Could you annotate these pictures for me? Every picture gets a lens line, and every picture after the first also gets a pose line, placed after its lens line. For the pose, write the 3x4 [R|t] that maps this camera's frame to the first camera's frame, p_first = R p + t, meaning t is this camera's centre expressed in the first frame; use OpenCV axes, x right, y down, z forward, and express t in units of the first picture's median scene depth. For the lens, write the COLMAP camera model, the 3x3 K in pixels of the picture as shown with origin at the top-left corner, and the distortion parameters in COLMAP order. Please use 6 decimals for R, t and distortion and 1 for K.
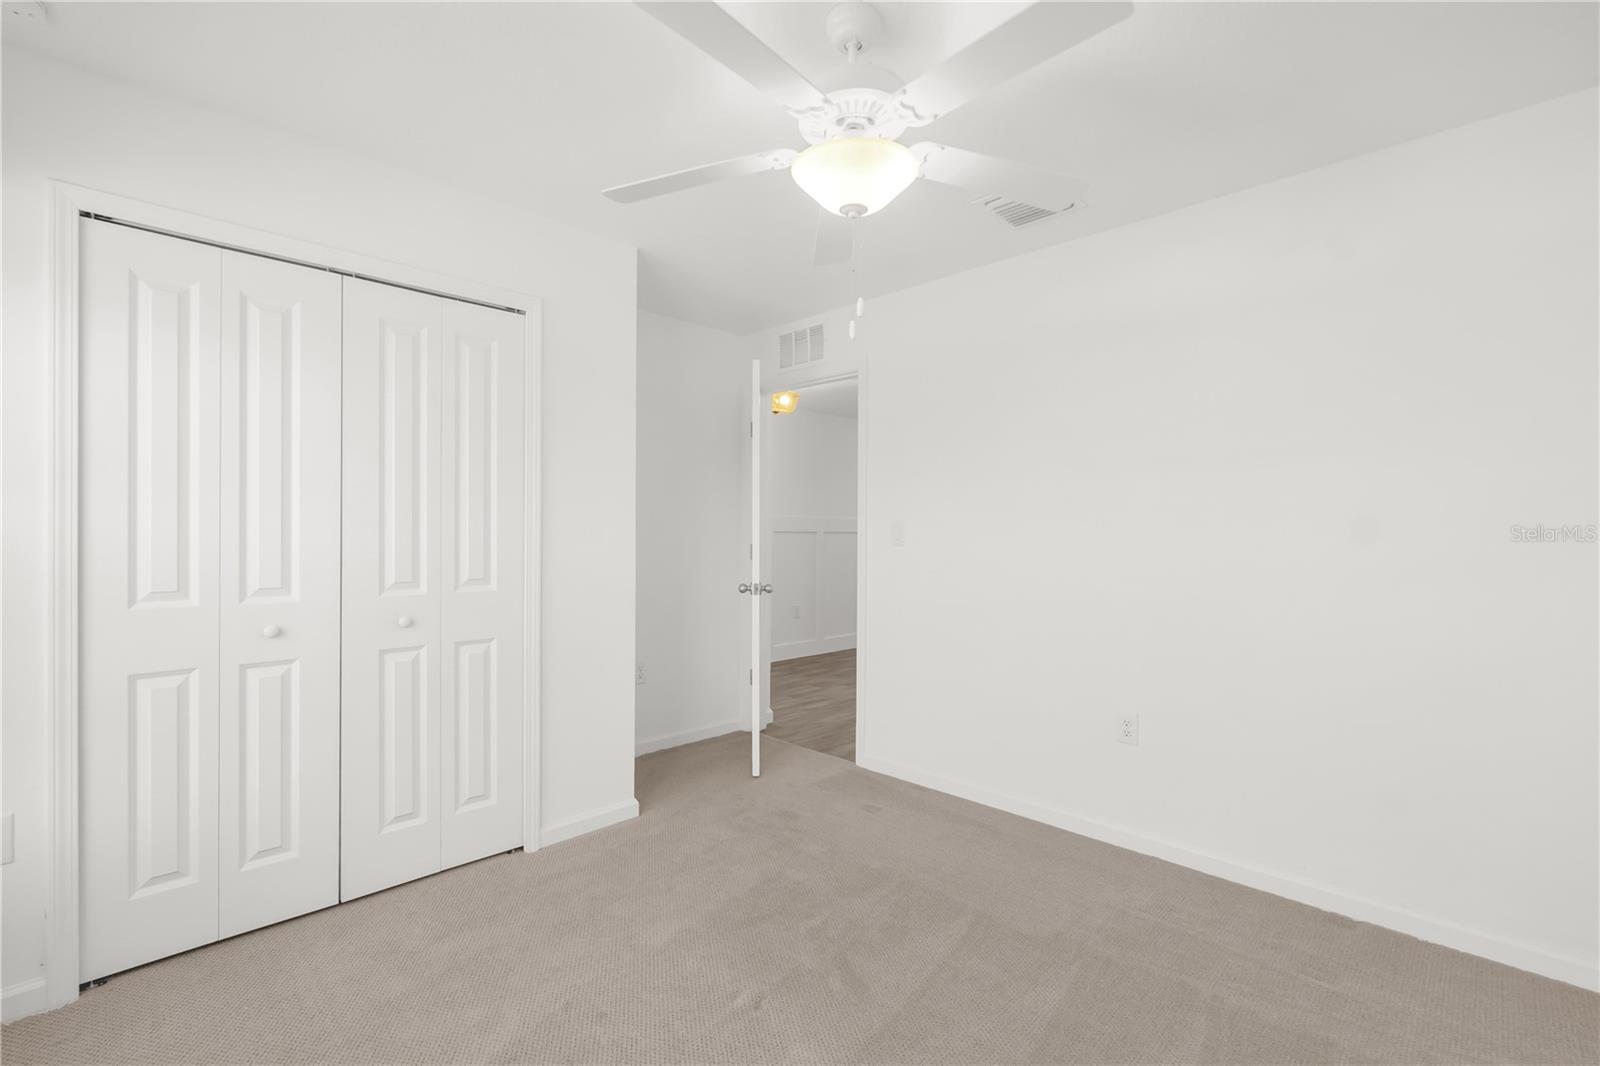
lens RADIAL K [[714.8, 0, 792.5], [0, 714.8, 531.2], [0, 0, 1]] dist [0.002186, 0.000094]
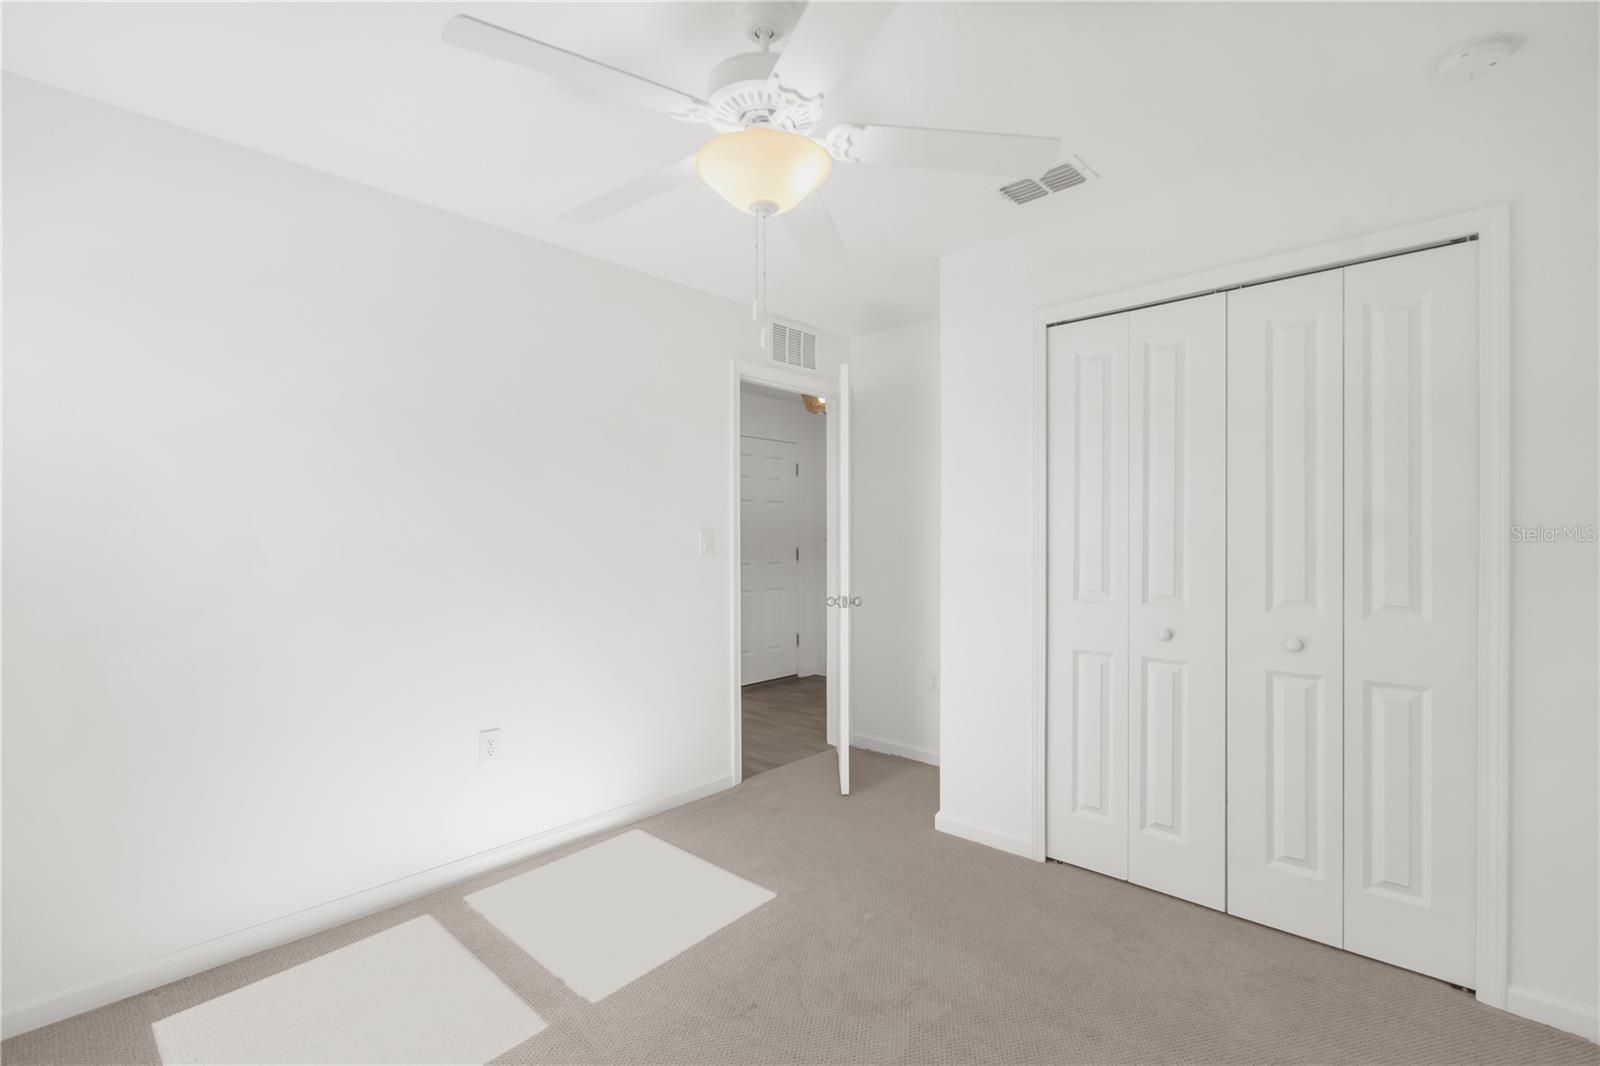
lens RADIAL K [[714.8, 0, 792.1], [0, 714.8, 539.5], [0, 0, 1]] dist [0.002186, 0.000094]
pose [[0.054011, -0.006776, -0.998517, 0.306344], [-0.002359, 0.999973, -0.006914, 0.001196], [0.998538, 0.002729, 0.053994, 0.293869]]
